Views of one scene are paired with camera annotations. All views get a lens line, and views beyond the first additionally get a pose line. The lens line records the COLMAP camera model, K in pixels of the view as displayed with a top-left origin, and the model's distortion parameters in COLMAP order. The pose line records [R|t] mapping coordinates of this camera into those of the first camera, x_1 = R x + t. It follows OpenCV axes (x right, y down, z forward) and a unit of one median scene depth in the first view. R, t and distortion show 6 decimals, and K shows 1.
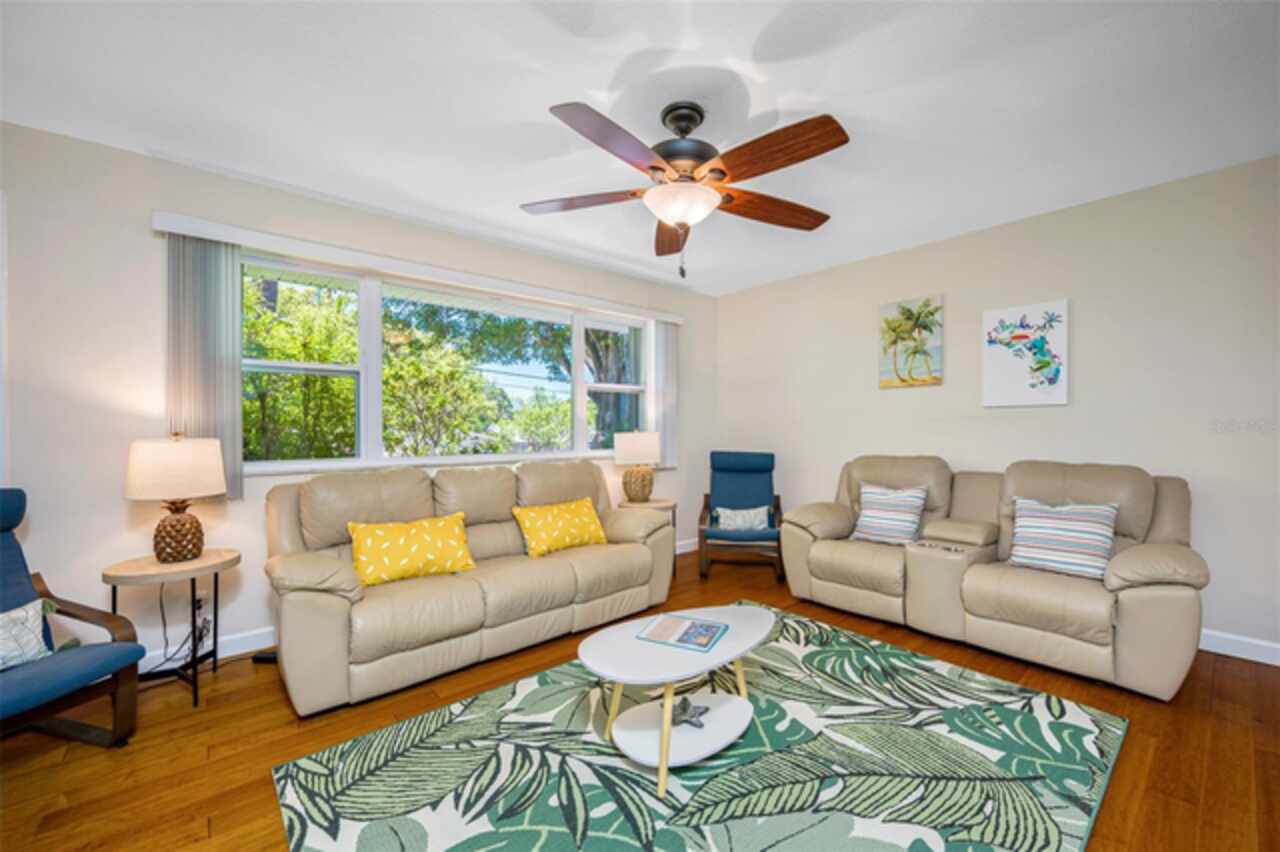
lens RADIAL K [[514.4, 0, 643.8], [0, 514.4, 428.7], [0, 0, 1]] dist [0.000098, 0.000206]
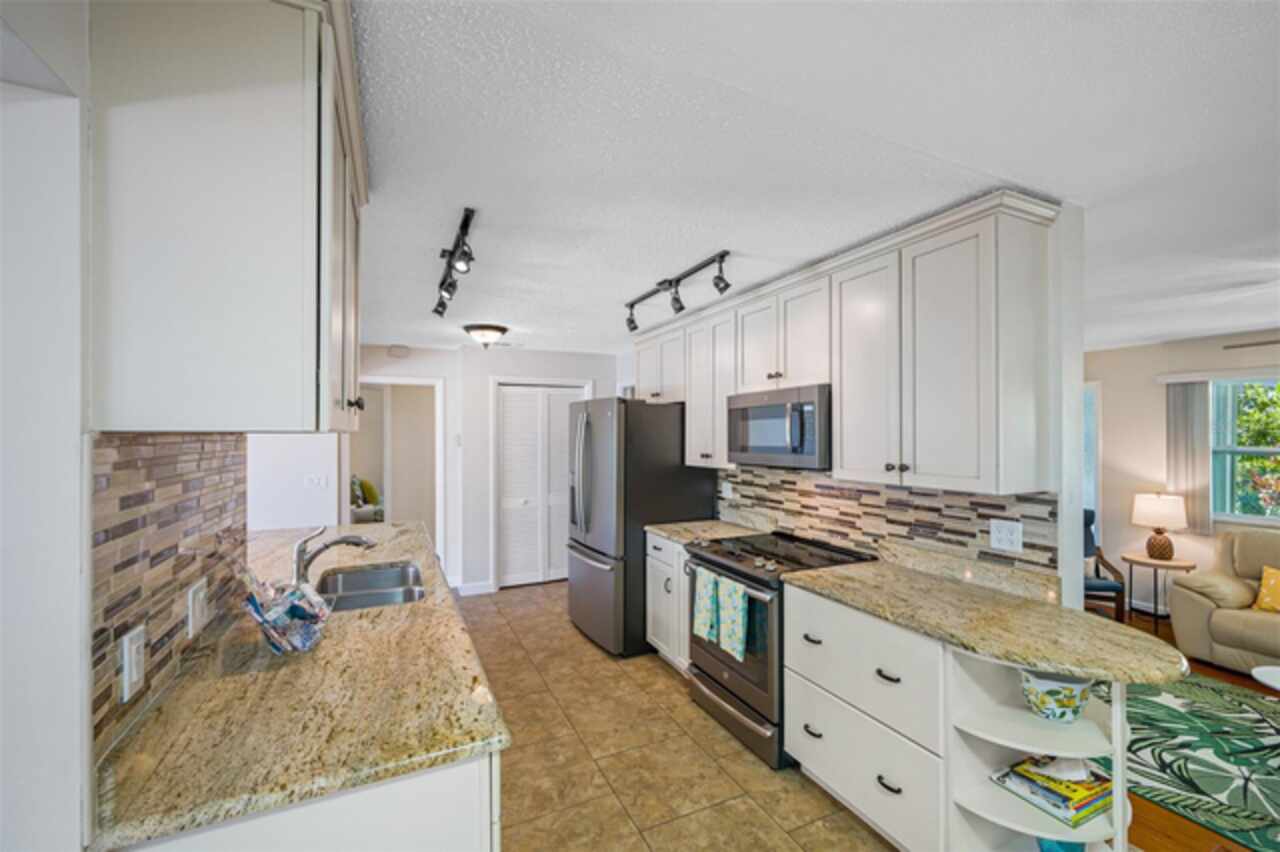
lens RADIAL K [[521.7, 0, 646.2], [0, 521.7, 436.7], [0, 0, 1]] dist [0.000690, 0.000475]
pose [[-0.261963, 0.009159, -0.965034, 1.556544], [0.001911, 0.999958, 0.008972, -0.235383], [0.965076, 0.000506, -0.261970, -0.356956]]
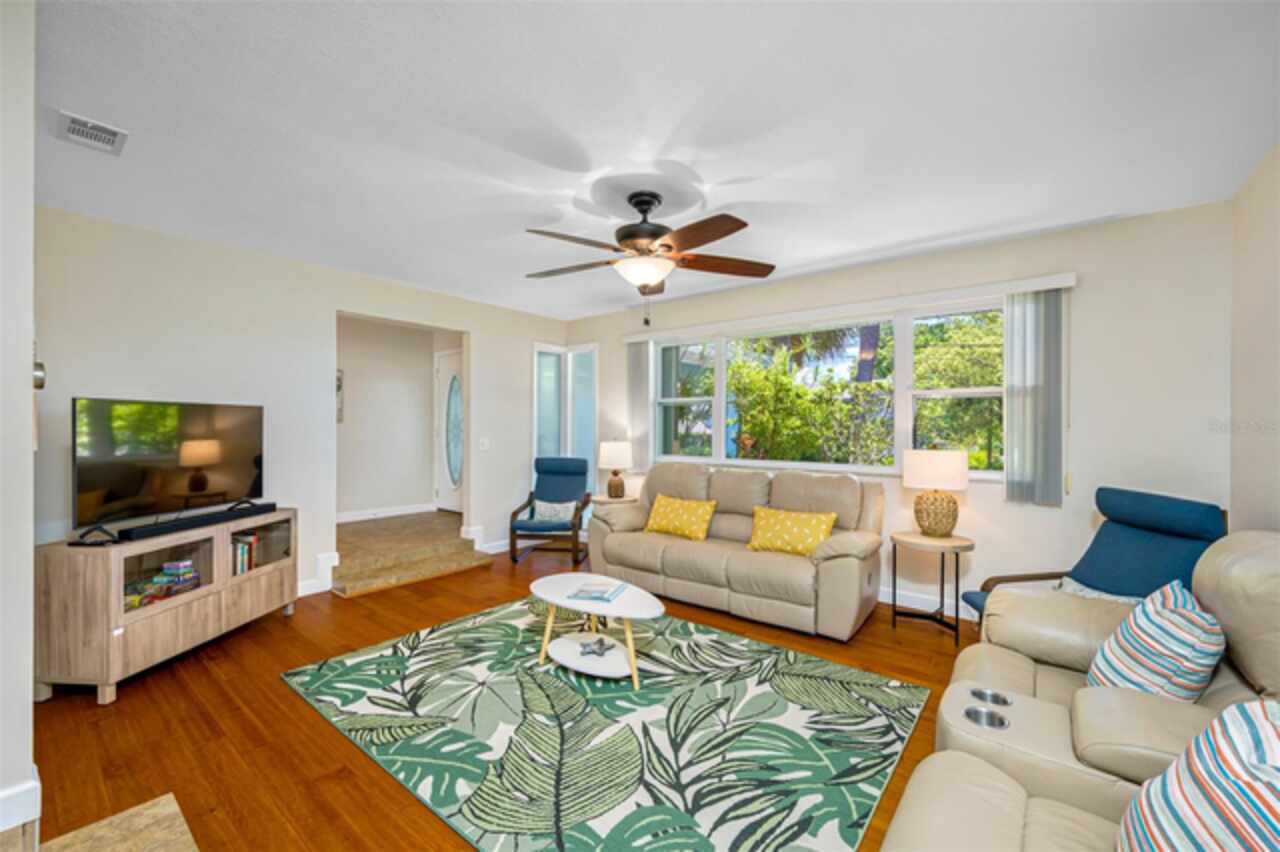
lens RADIAL K [[514.4, 0, 643.8], [0, 514.4, 428.7], [0, 0, 1]] dist [0.000098, 0.000206]
pose [[0.183484, 0.006958, -0.982998, 1.305385], [-0.004790, 0.999969, 0.006184, -0.051626], [0.983011, 0.003574, 0.183511, 0.758881]]
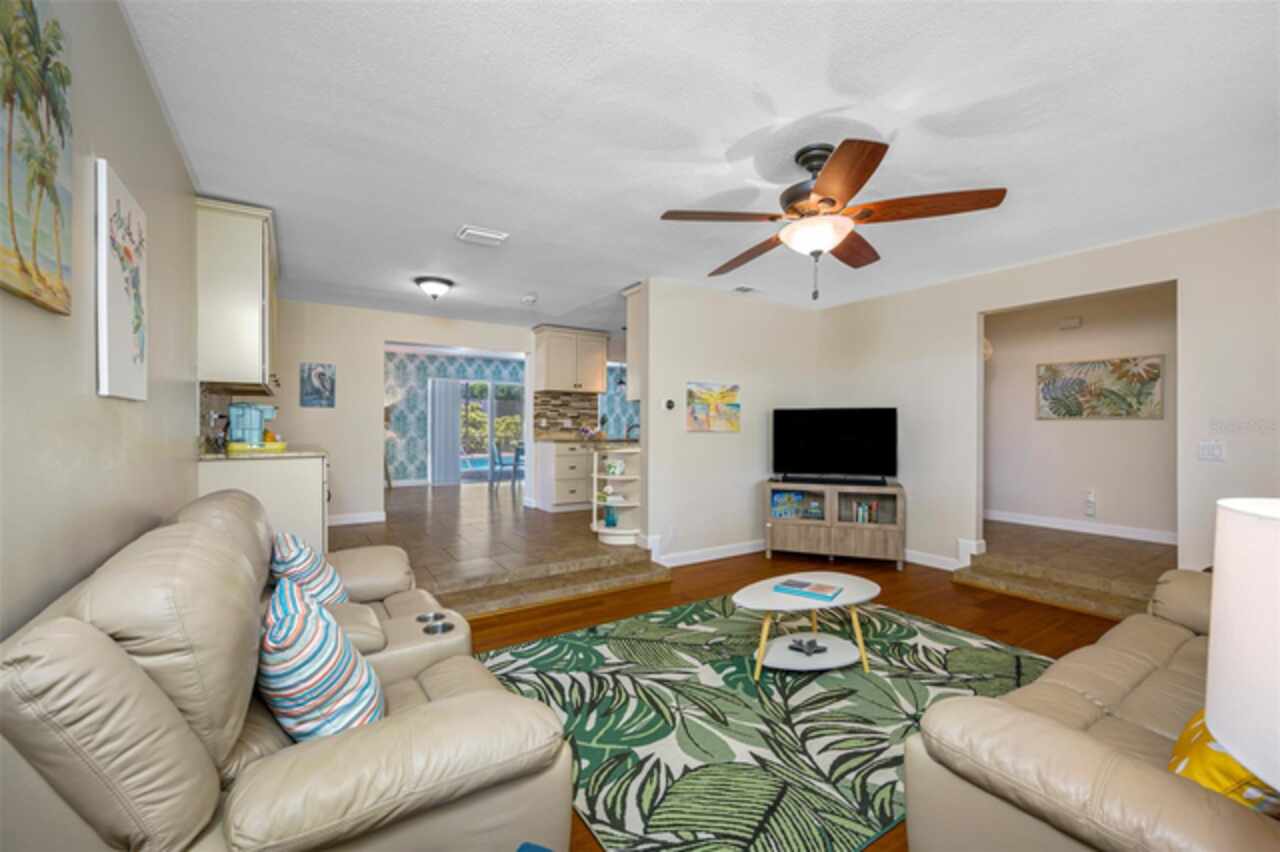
lens RADIAL K [[522.0, 0, 643.2], [0, 522.0, 427.6], [0, 0, 1]] dist [0.001924, 0.000301]
pose [[-0.991888, -0.000172, 0.127118, 0.293172], [-0.000042, 0.999999, 0.001020, -0.026825], [-0.127118, 0.001006, -0.991887, 2.128050]]
